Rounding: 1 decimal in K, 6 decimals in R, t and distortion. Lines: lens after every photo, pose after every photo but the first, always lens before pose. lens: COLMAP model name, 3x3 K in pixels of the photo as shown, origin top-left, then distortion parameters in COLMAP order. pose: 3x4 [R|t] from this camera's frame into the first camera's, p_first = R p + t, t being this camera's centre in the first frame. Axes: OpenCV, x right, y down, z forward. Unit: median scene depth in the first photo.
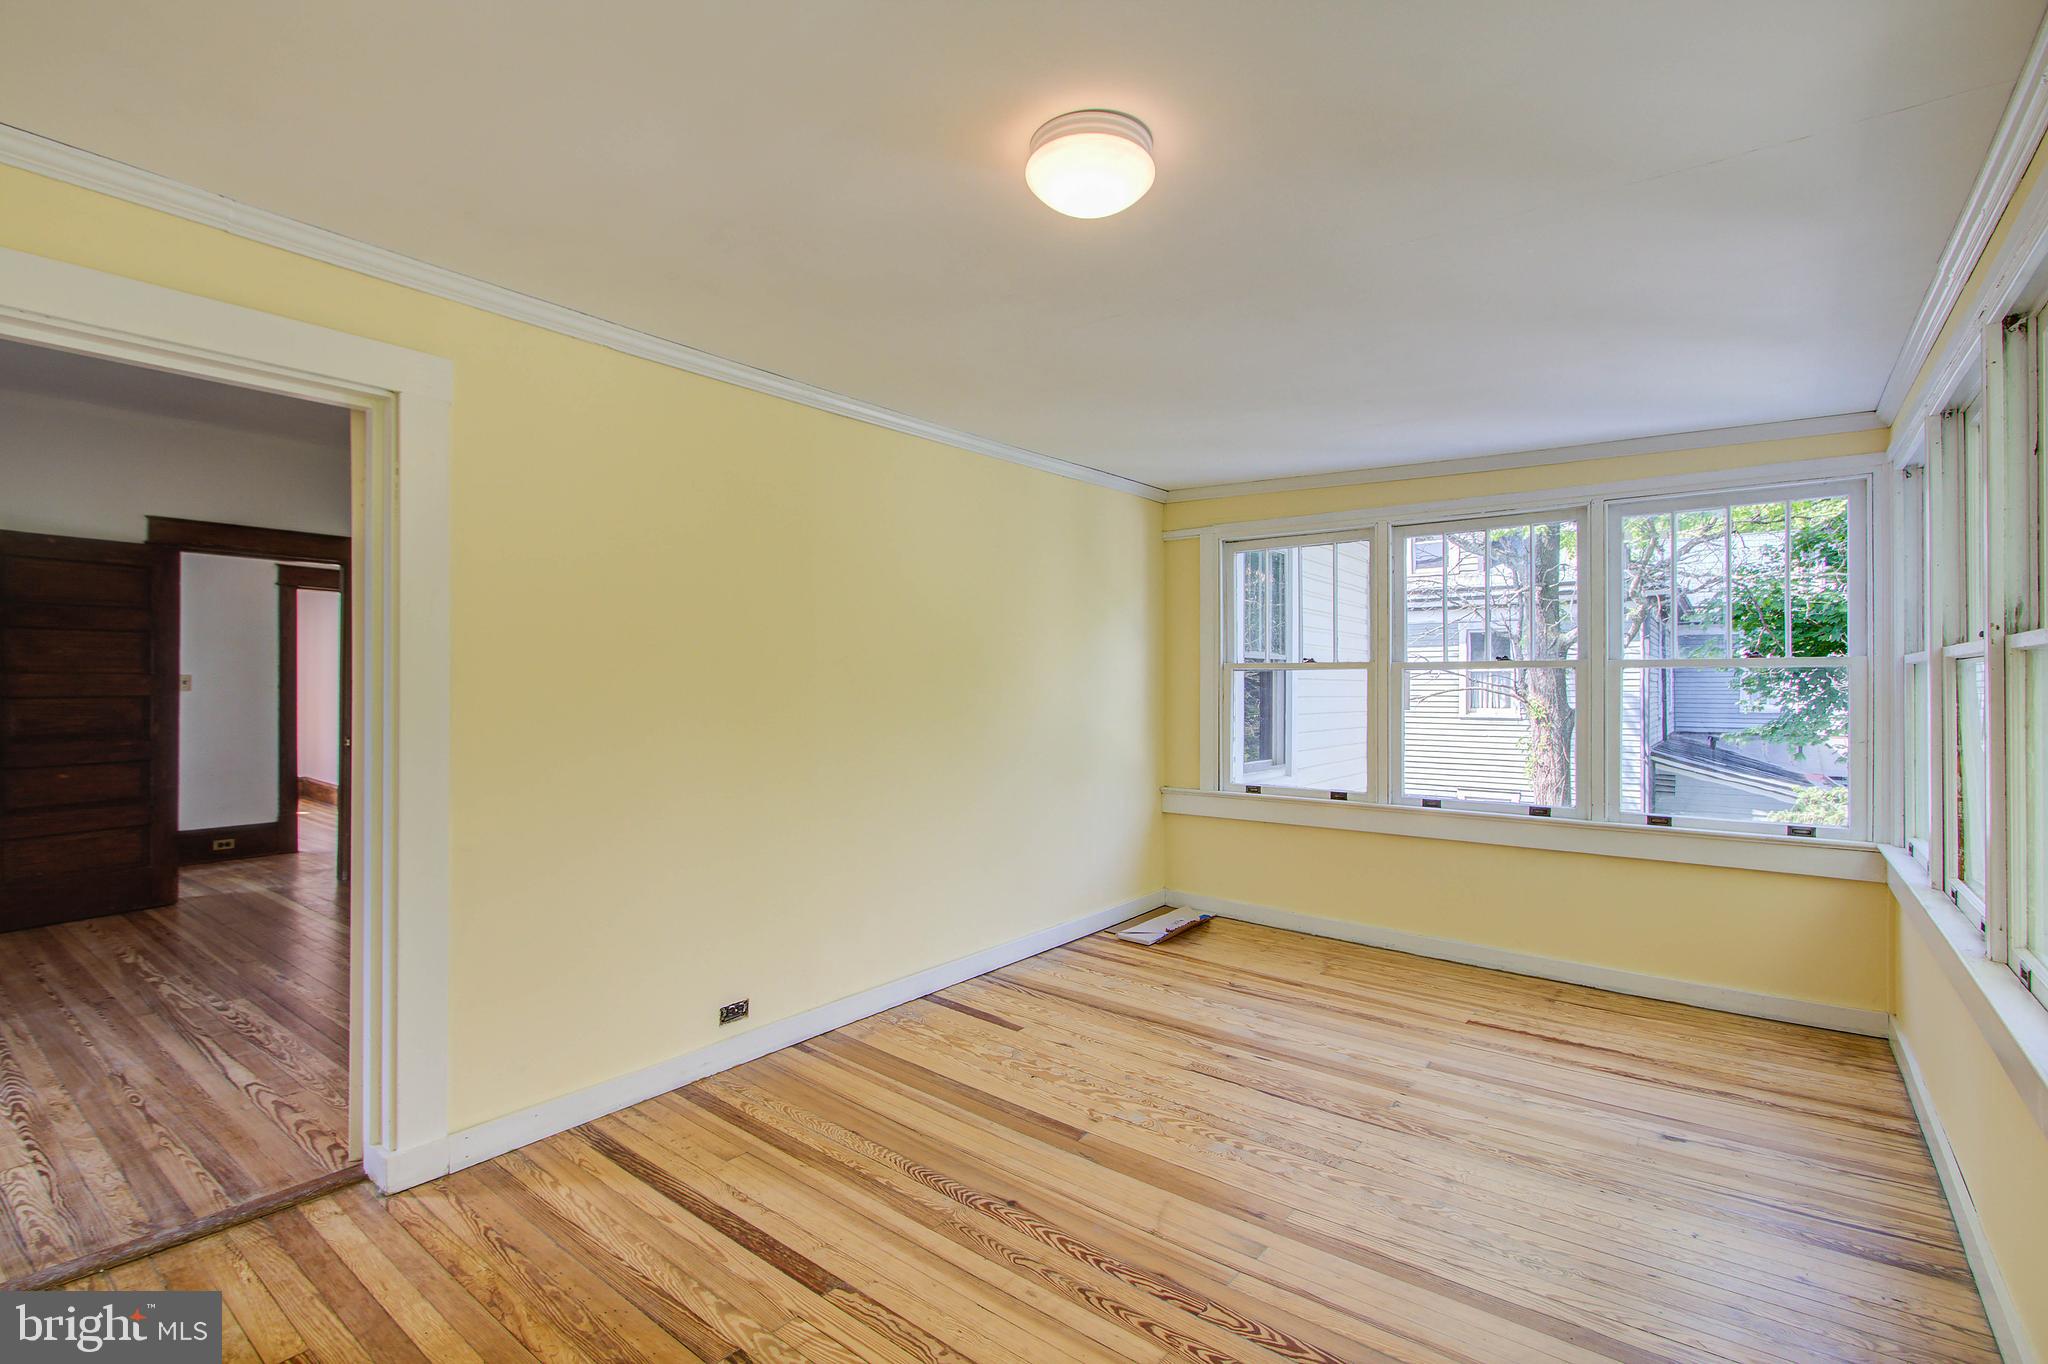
lens RADIAL K [[940.7, 0, 1007.6], [0, 940.7, 684.1], [0, 0, 1]] dist [0.001880, 0.000477]
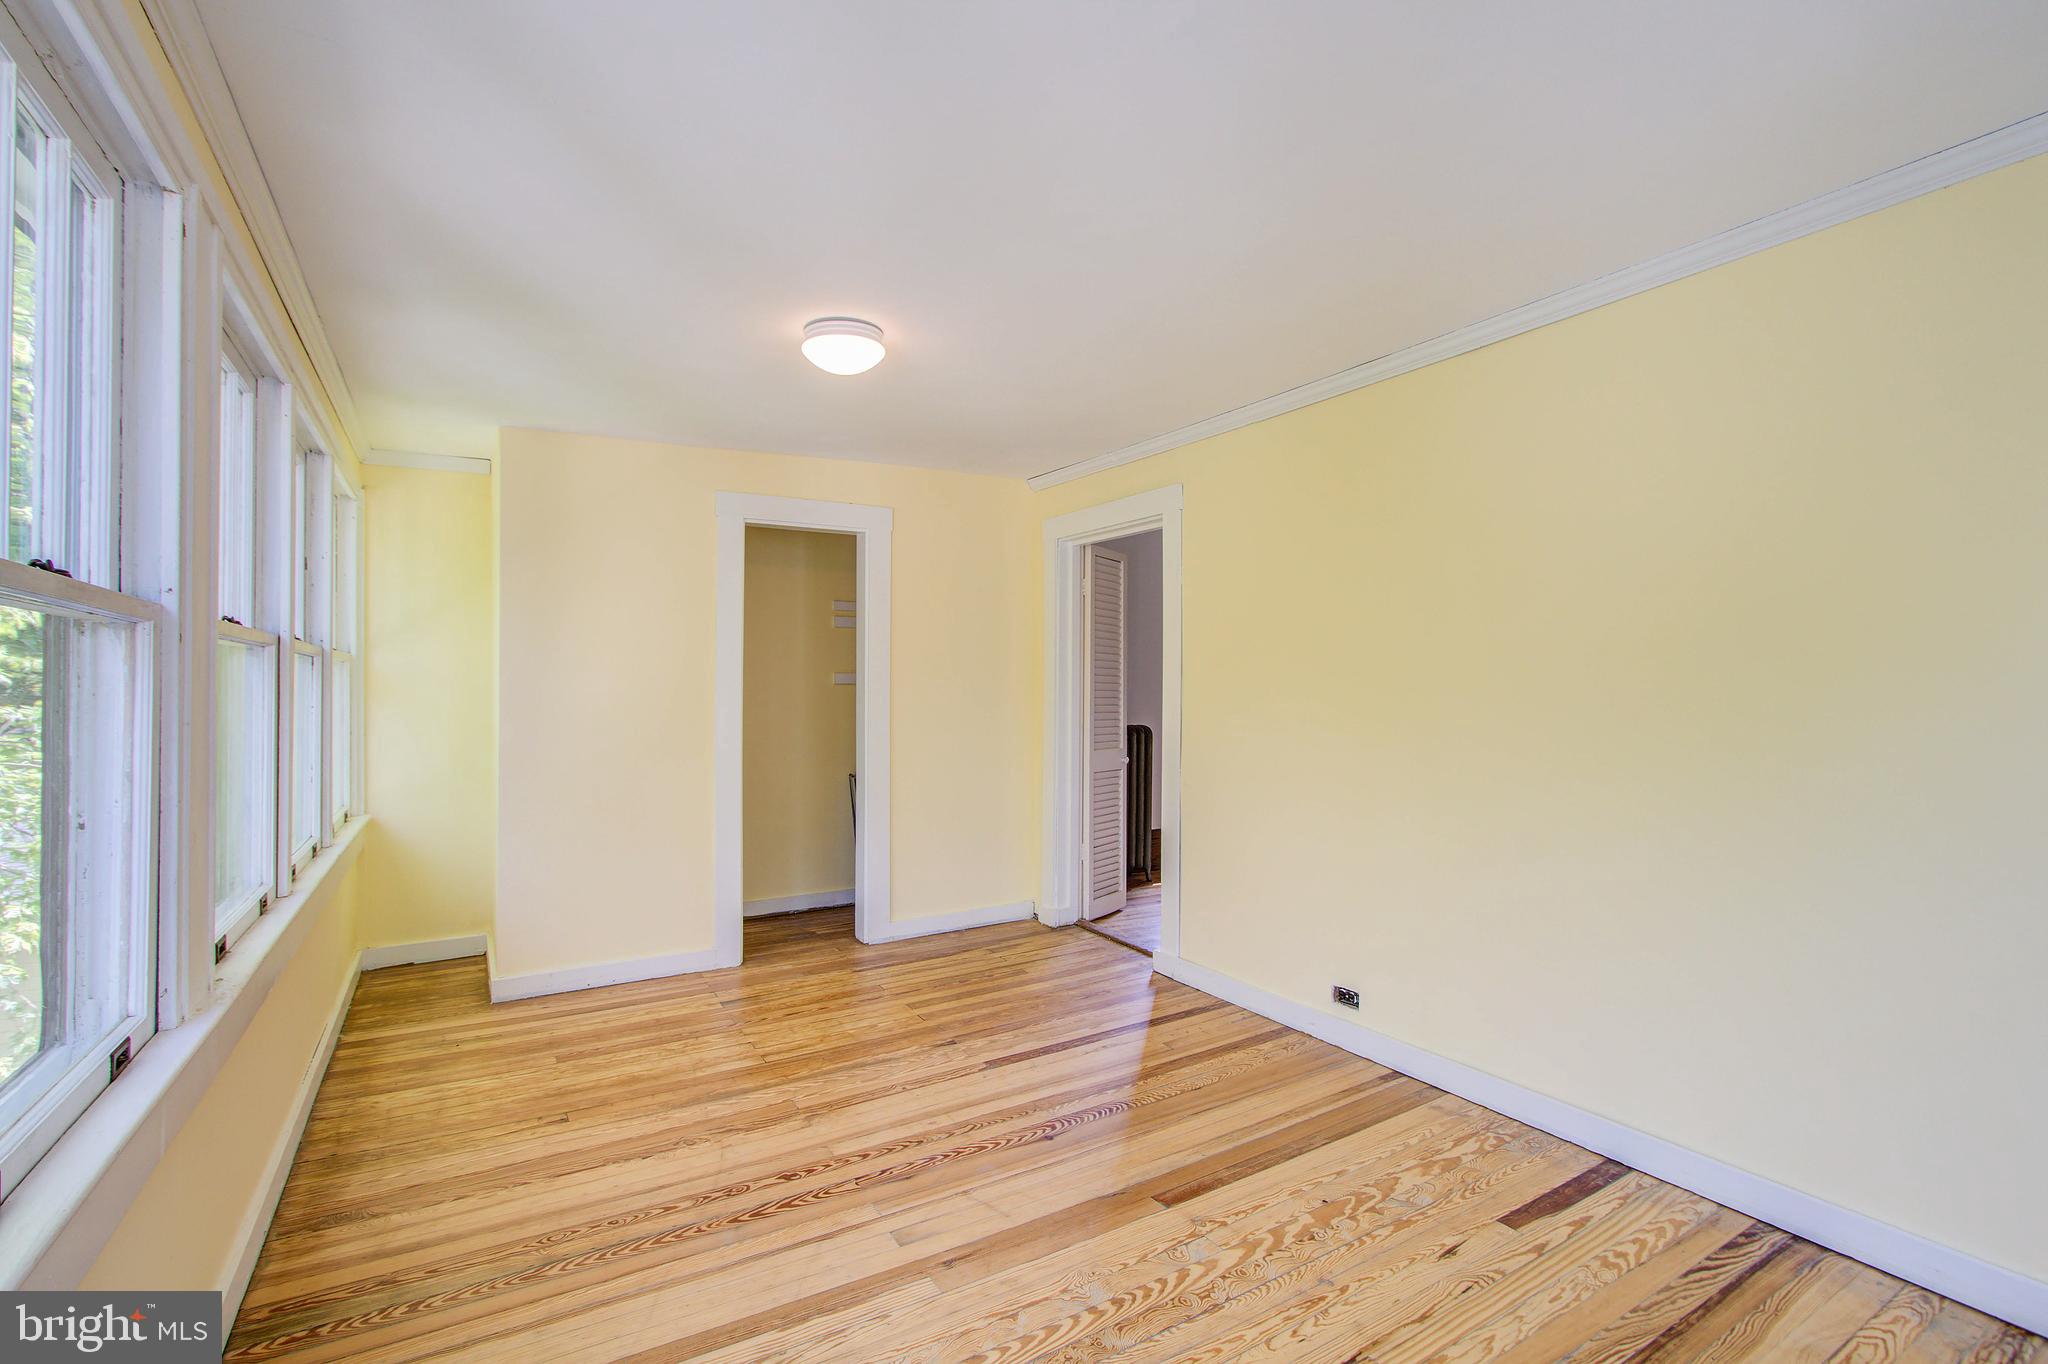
lens RADIAL K [[940.7, 0, 1007.6], [0, 940.7, 684.1], [0, 0, 1]] dist [0.001880, 0.000477]
pose [[-0.367998, -0.006900, -0.929801, 0.858374], [-0.000862, 0.999975, -0.007080, 0.011224], [0.929826, -0.001804, -0.367994, 1.090814]]
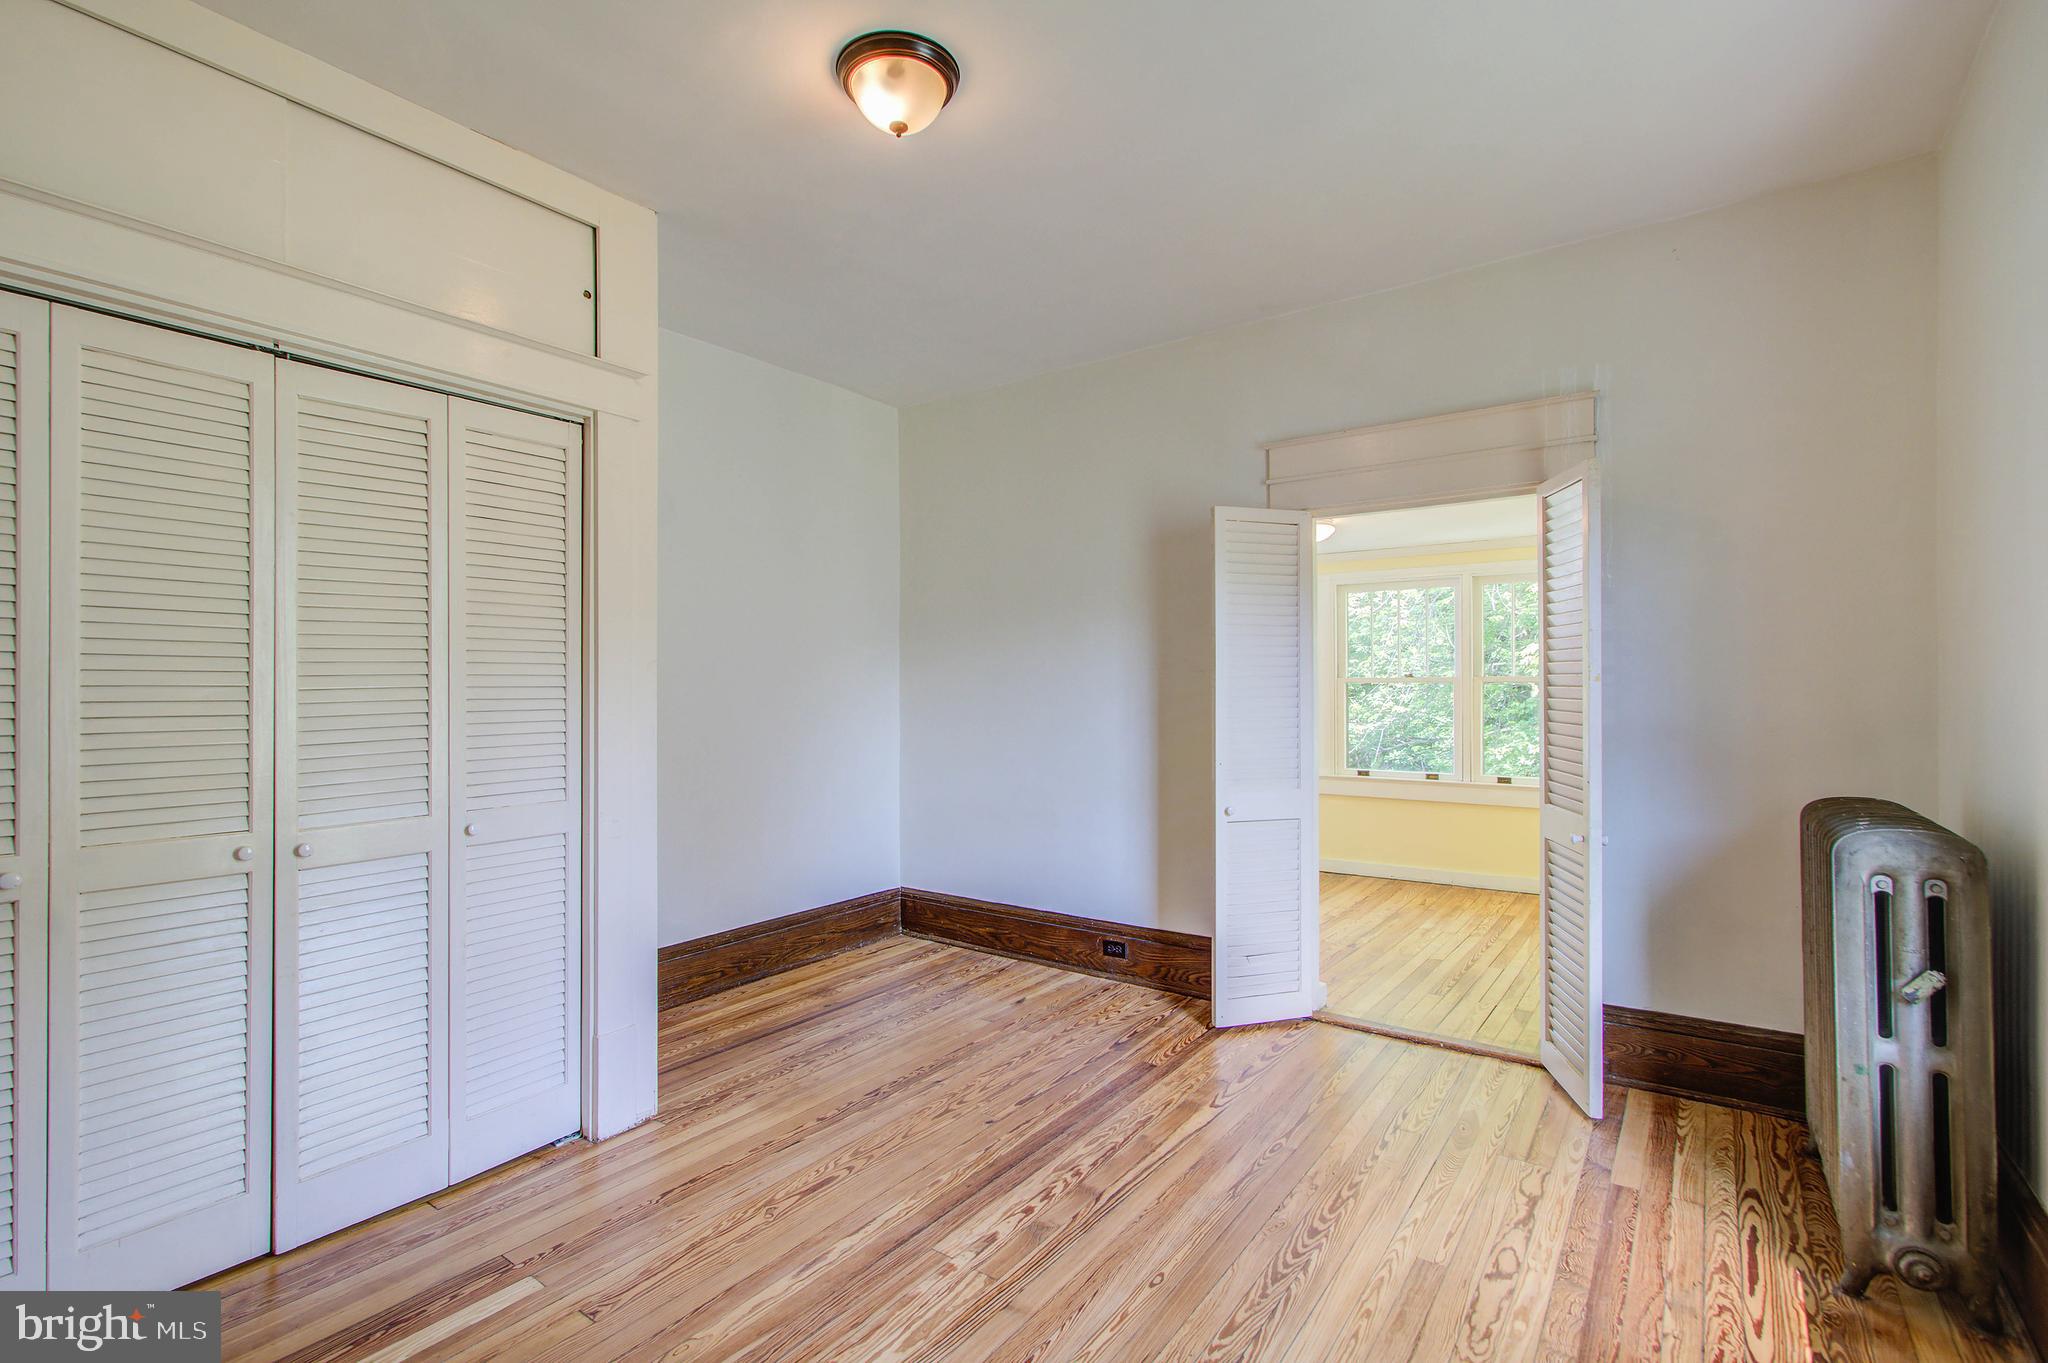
lens RADIAL K [[940.7, 0, 1007.6], [0, 940.7, 683.6], [0, 0, 1]] dist [0.001880, 0.000477]
pose [[-0.028373, 0.001554, 0.999596, -1.775368], [0.000799, 0.999999, -0.001532, -0.012569], [-0.999597, 0.000755, -0.028374, 1.243562]]
